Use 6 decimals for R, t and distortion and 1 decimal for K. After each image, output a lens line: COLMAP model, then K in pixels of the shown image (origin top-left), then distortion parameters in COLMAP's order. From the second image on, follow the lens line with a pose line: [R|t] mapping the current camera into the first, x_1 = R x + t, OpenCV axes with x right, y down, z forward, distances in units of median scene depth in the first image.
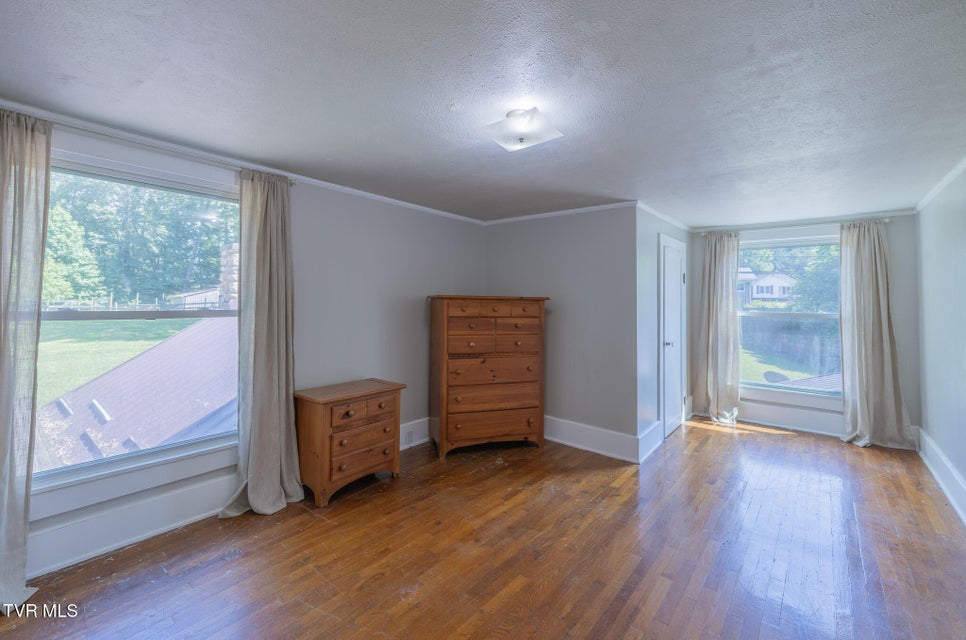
lens RADIAL K [[413.1, 0, 484.0], [0, 413.1, 288.7], [0, 0, 1]] dist [-0.000721, -0.000067]
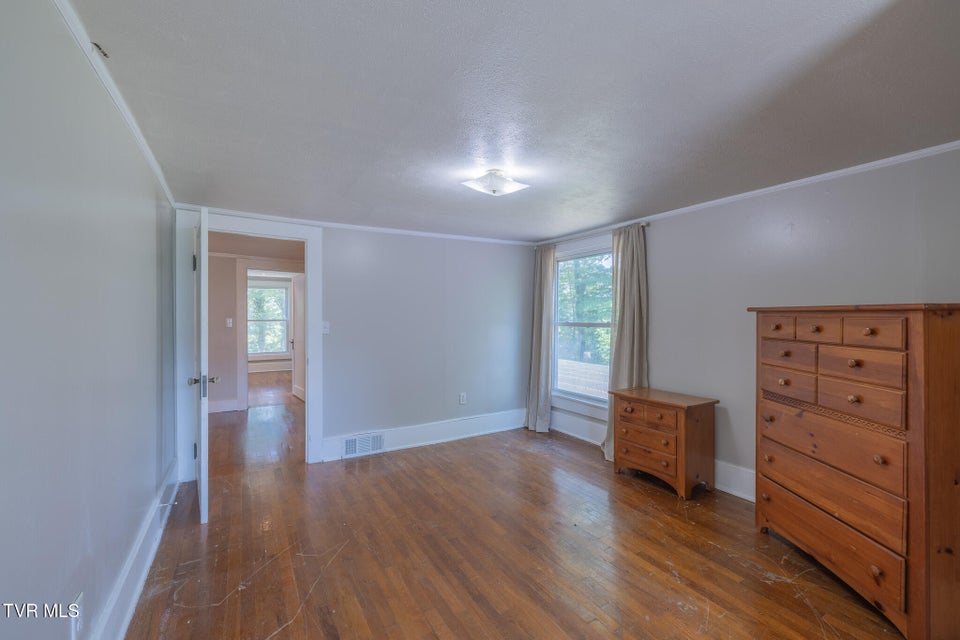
lens RADIAL K [[408.8, 0, 477.0], [0, 408.8, 316.2], [0, 0, 1]] dist [-0.001727, -0.000252]
pose [[-0.362736, -0.010065, -0.931838, 0.893535], [0.026932, 0.999411, -0.021278, 0.040030], [0.931503, -0.032815, -0.362251, 0.960723]]
